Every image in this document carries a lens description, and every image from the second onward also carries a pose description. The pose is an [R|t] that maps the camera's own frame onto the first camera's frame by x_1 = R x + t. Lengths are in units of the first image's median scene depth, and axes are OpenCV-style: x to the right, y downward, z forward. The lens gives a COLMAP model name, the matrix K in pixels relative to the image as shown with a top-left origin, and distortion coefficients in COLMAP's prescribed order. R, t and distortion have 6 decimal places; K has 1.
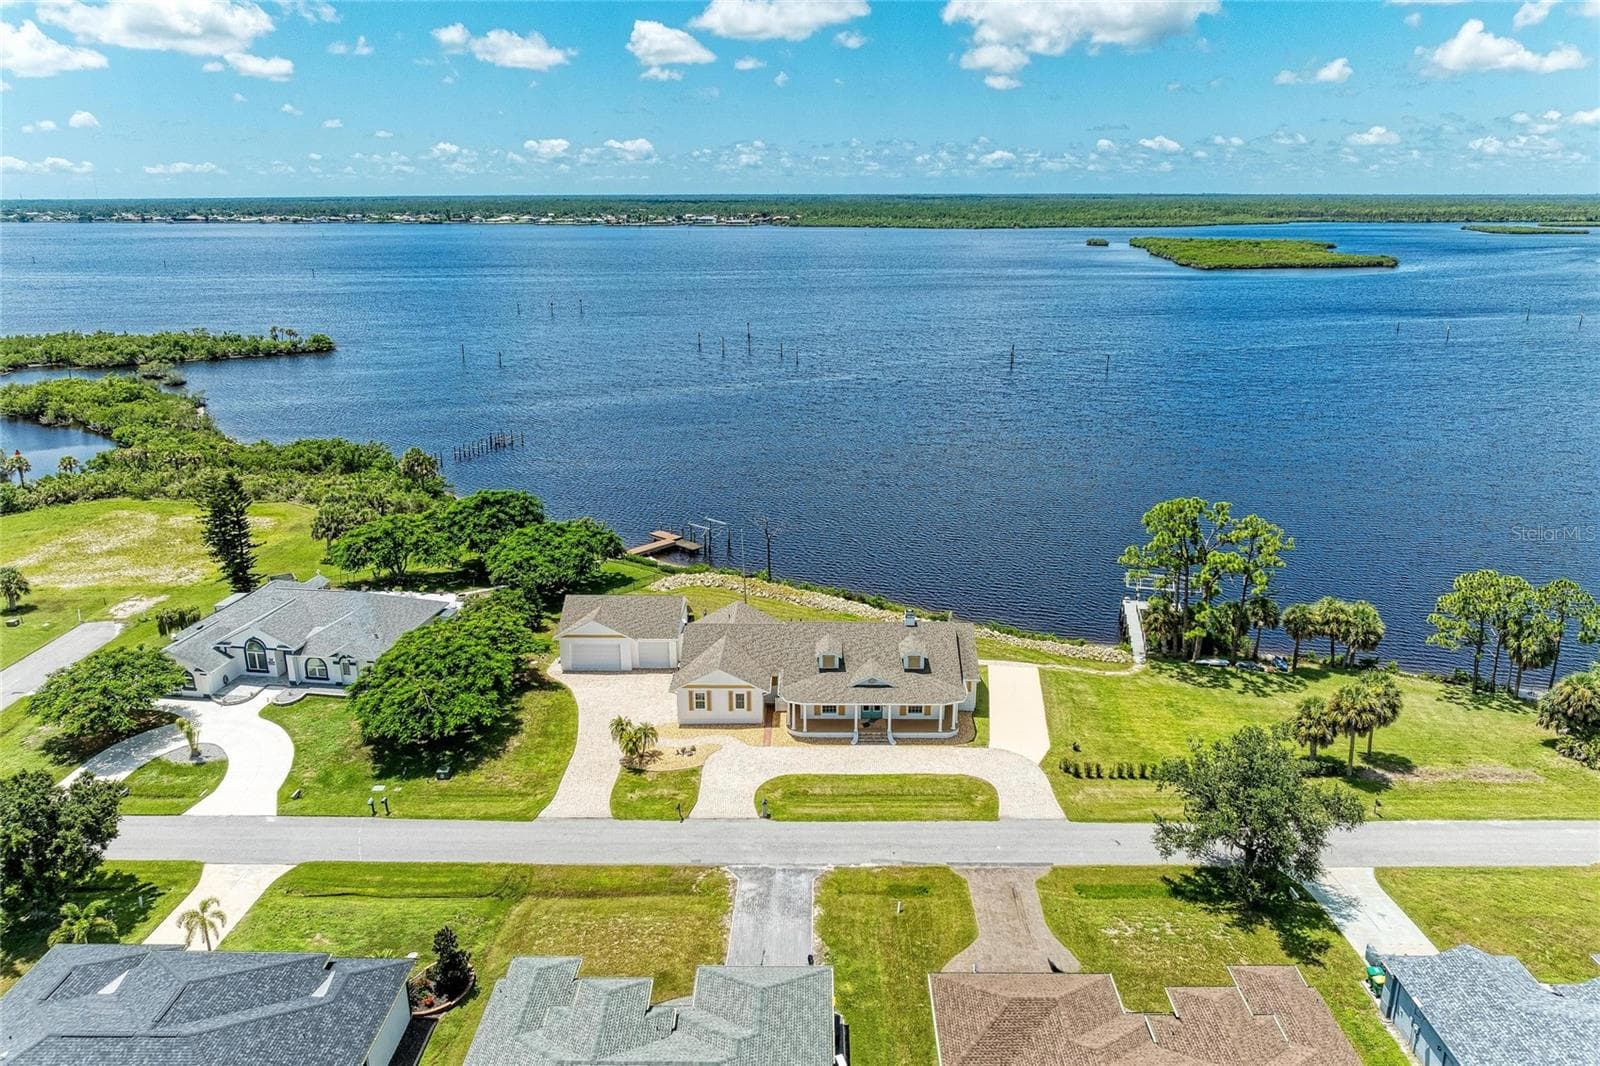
lens RADIAL K [[1071.7, 0, 806.5], [0, 1071.7, 656.1], [0, 0, 1]] dist [-0.028386, 0.009493]
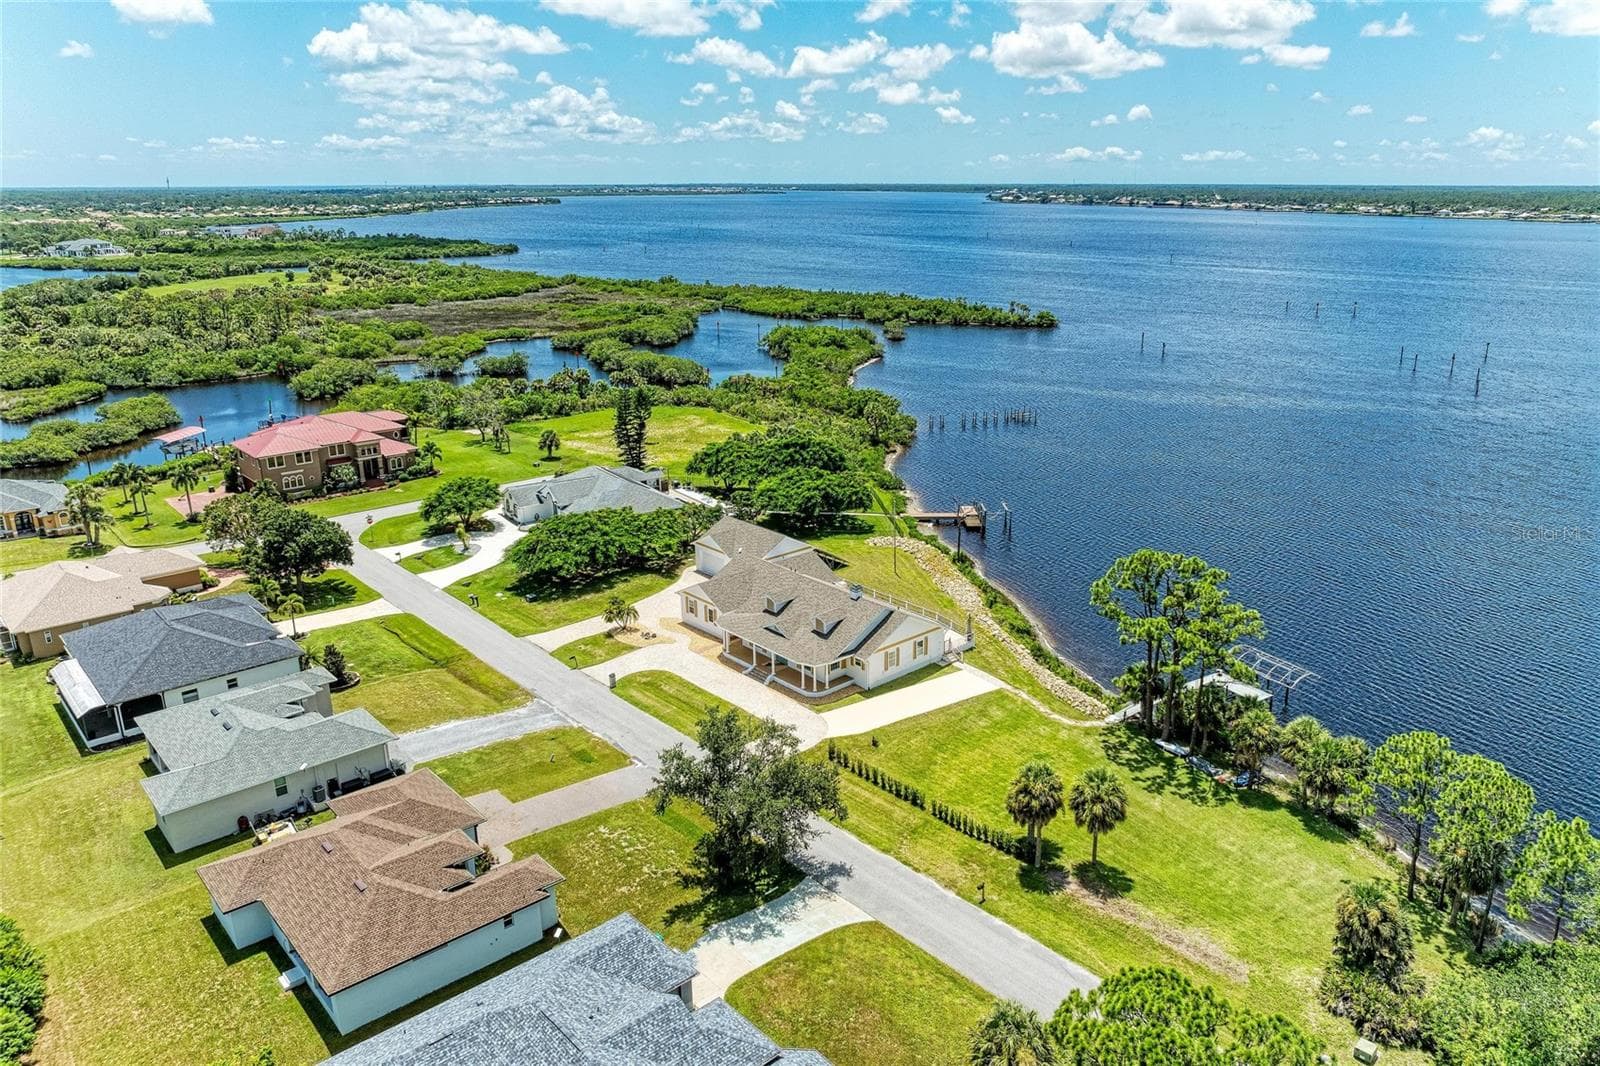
lens RADIAL K [[1071.7, 0, 806.5], [0, 1071.7, 656.1], [0, 0, 1]] dist [-0.028386, 0.009493]
pose [[0.673877, 0.297105, -0.676475, 0.232837], [-0.290377, 0.948410, 0.127275, -0.027695], [0.679390, 0.110665, 0.725384, 0.053520]]
